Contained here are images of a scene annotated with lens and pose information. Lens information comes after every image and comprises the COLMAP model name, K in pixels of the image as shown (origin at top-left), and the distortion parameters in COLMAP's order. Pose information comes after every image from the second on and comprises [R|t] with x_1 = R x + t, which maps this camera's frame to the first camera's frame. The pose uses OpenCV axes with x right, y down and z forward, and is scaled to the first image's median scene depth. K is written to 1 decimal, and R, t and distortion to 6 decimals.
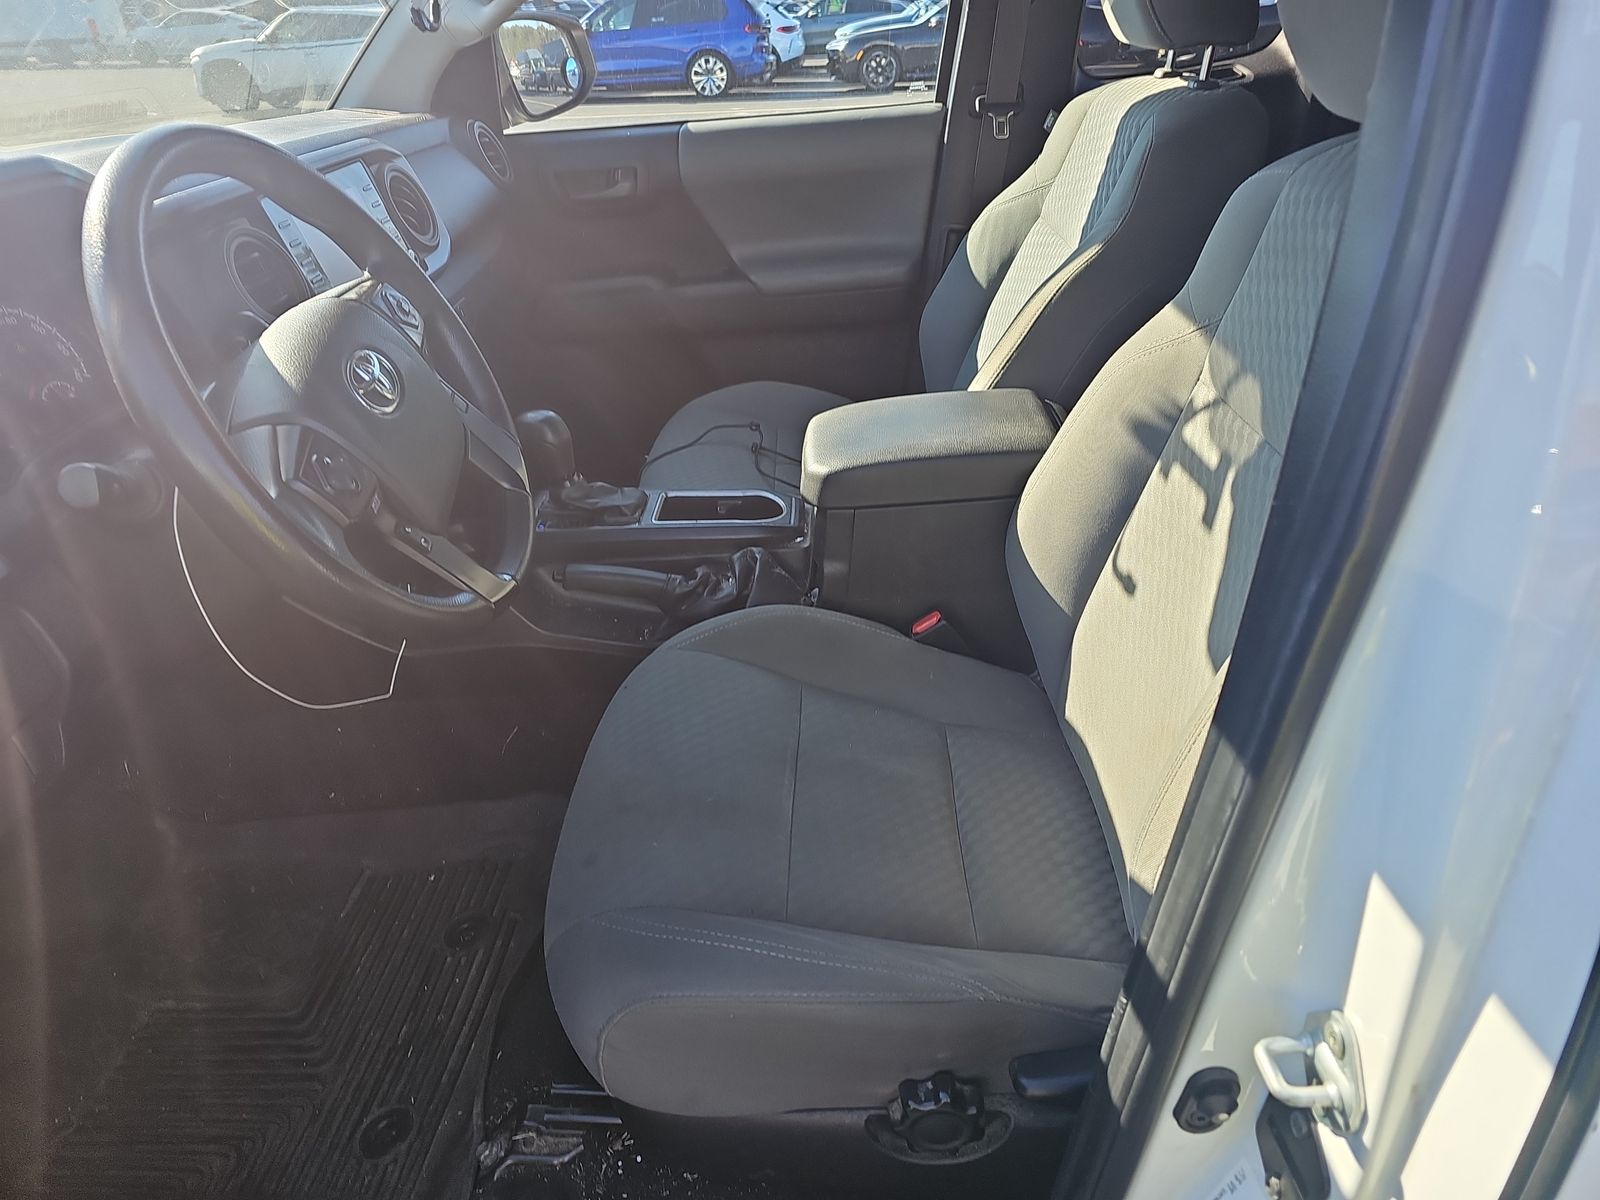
lens RADIAL K [[1074.8, 0, 806.5], [0, 1074.8, 597.0], [0, 0, 1]] dist [0.022896, -0.034136]
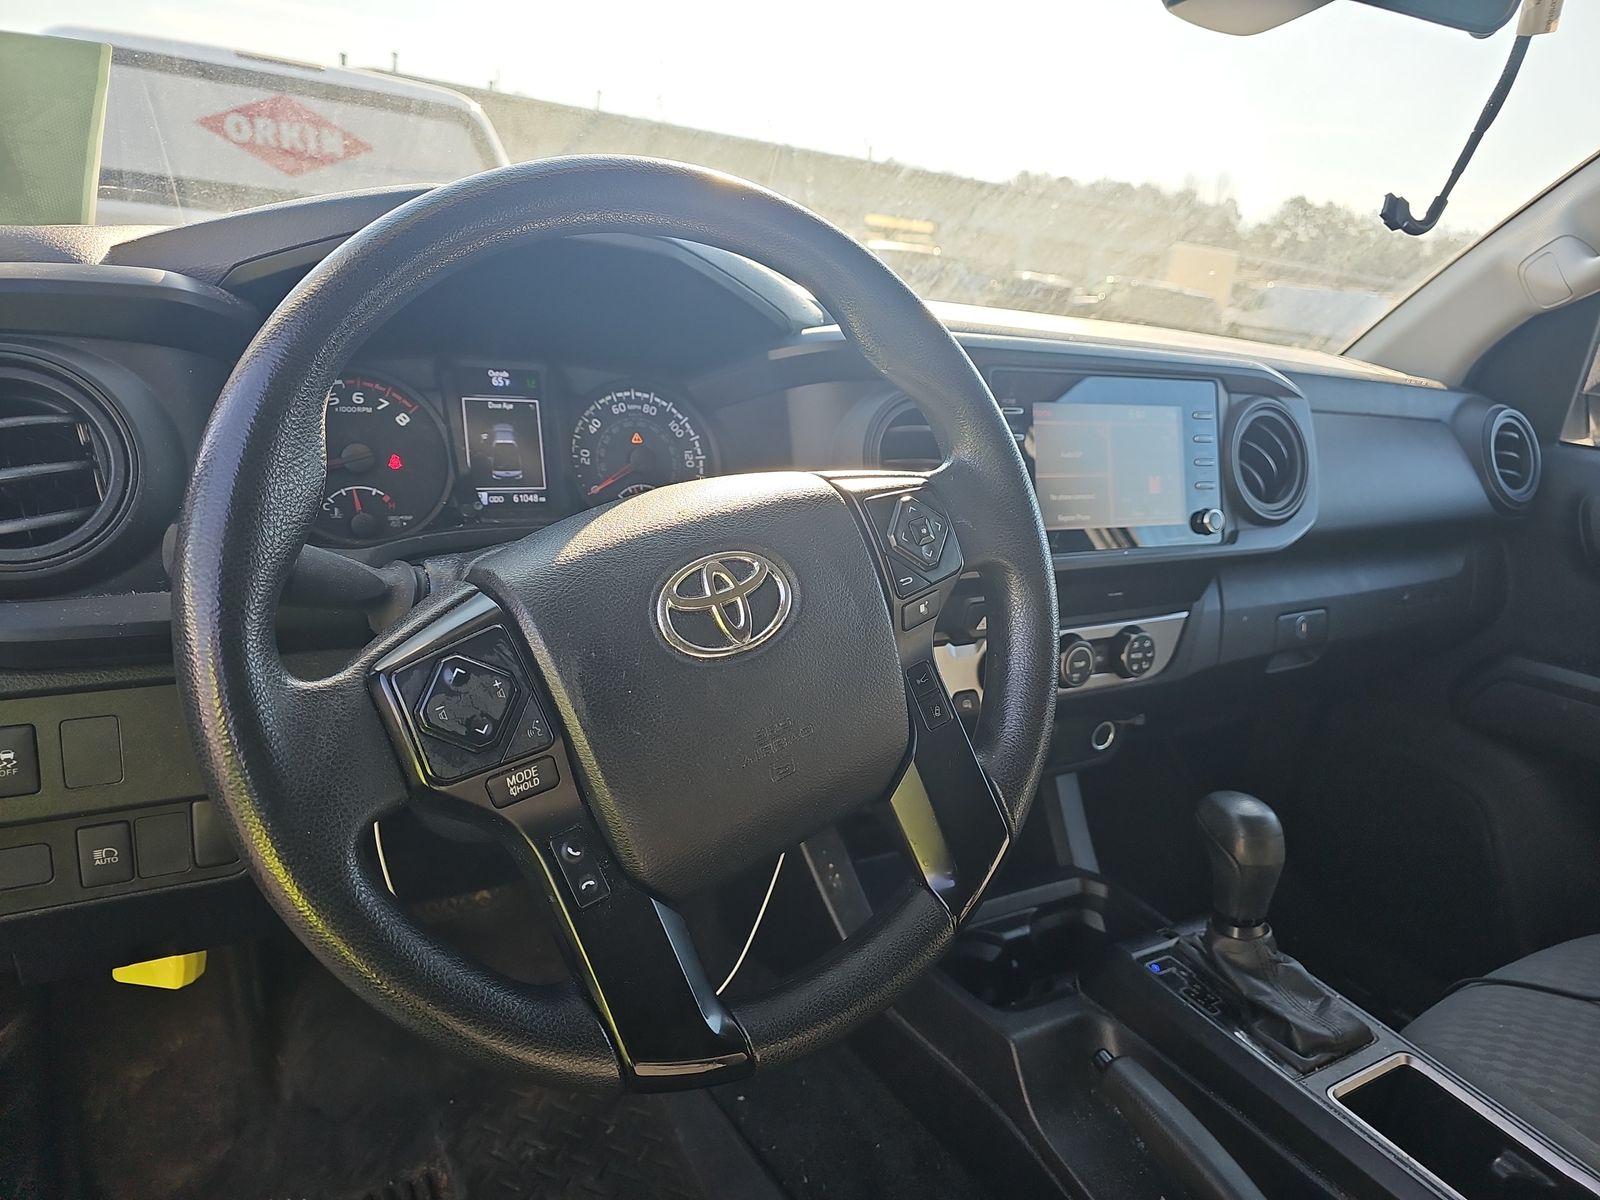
lens RADIAL K [[1074.8, 0, 800.7], [0, 1074.8, 598.7], [0, 0, 1]] dist [0.022896, -0.034136]
pose [[0.522588, 0.349845, -0.777502, 0.044586], [-0.532393, 0.846187, 0.022910, -0.146793], [0.665927, 0.401965, 0.628462, 0.408694]]
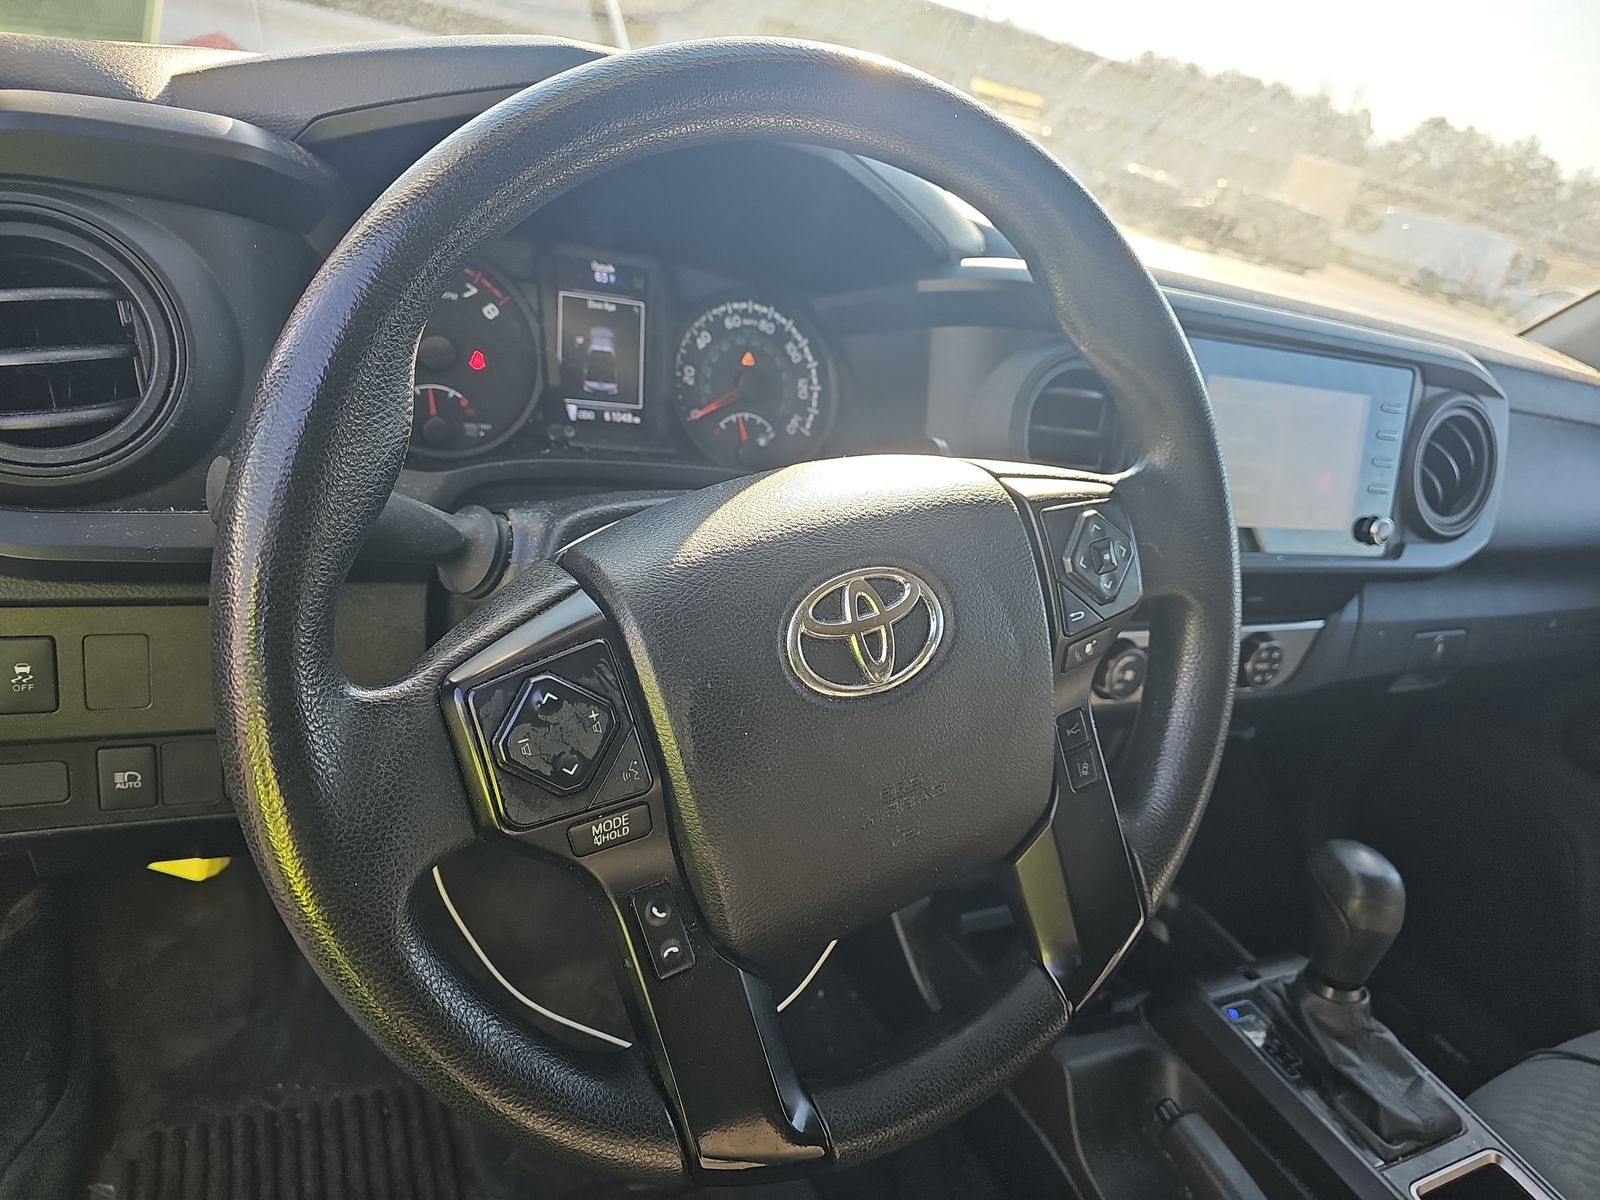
lens RADIAL K [[1074.8, 0, 792.7], [0, 1074.8, 612.2], [0, 0, 1]] dist [0.022896, -0.034136]
pose [[0.434235, 0.511716, -0.741341, -0.039428], [-0.636774, 0.756481, 0.149182, -0.158773], [0.637149, 0.407286, 0.654338, 0.409365]]
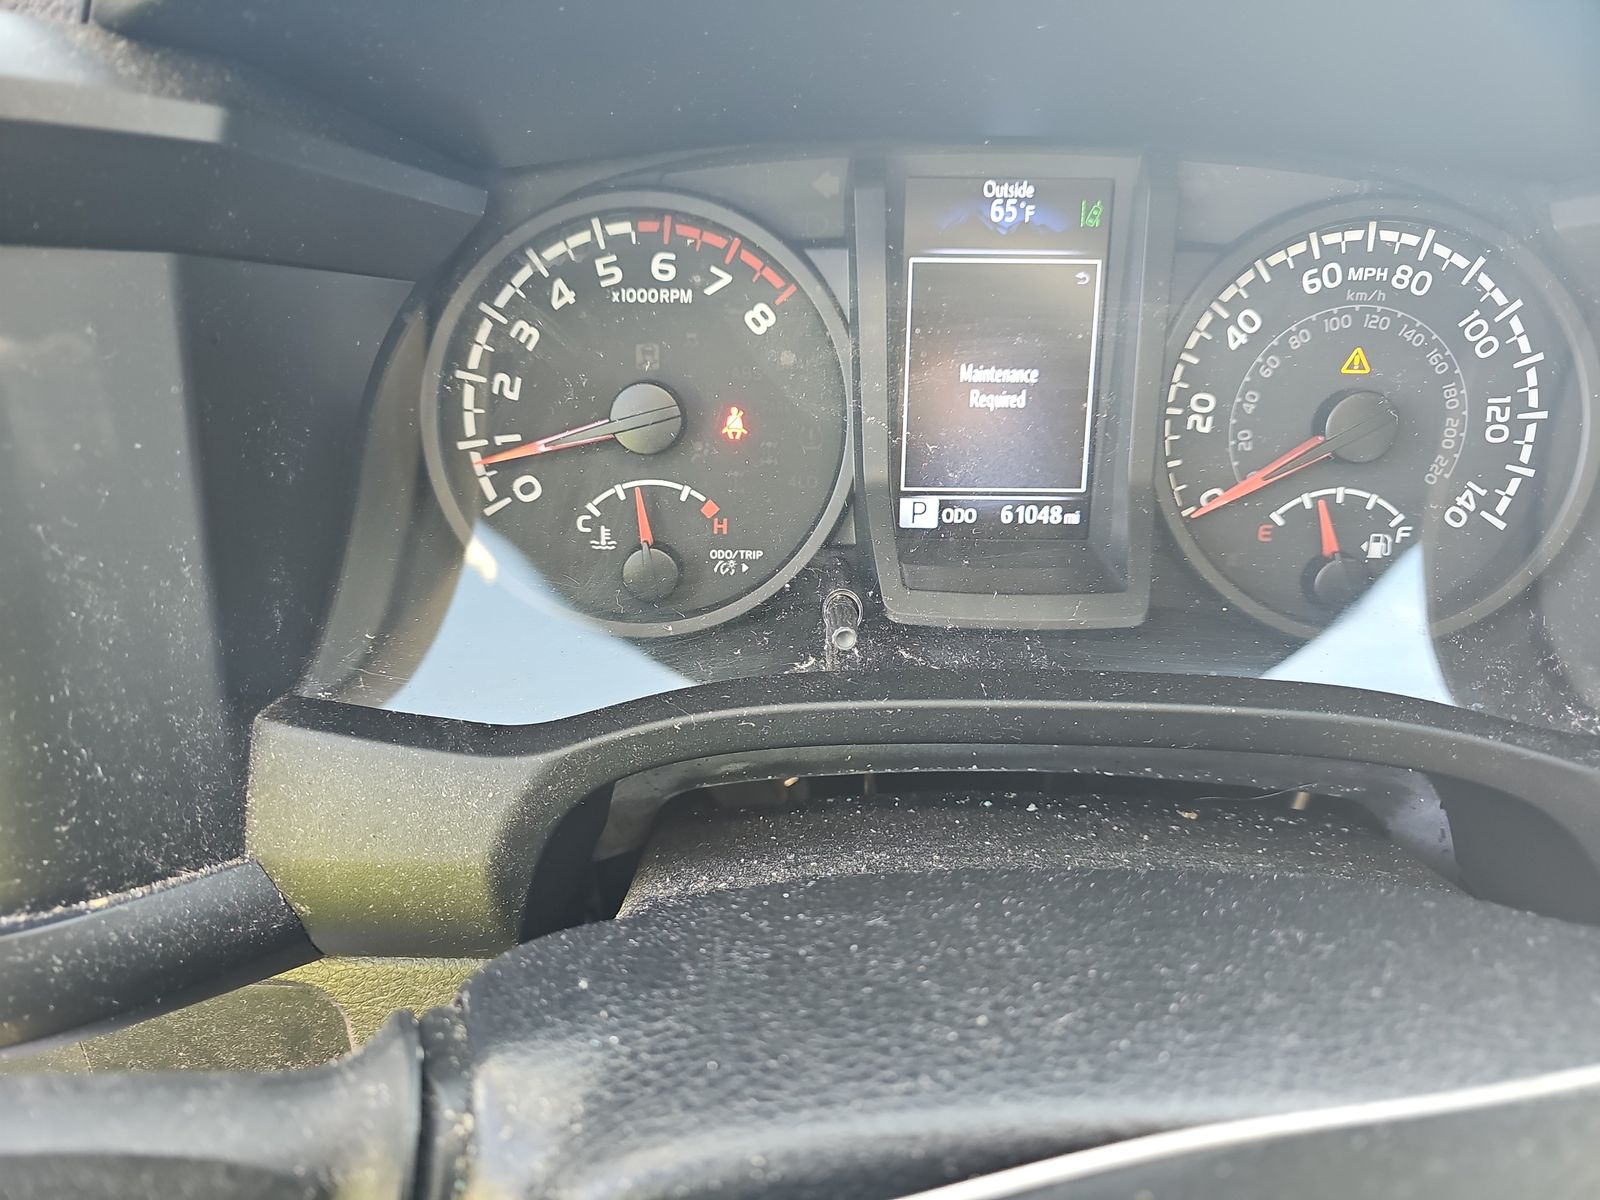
lens RADIAL K [[1074.8, 0, 810.7], [0, 1074.8, 612.2], [0, 0, 1]] dist [0.022896, -0.034136]
pose [[0.005854, 0.614441, -0.788941, -0.294845], [-0.499252, 0.685387, 0.530087, -0.186949], [0.866437, 0.390777, 0.310773, 0.542115]]
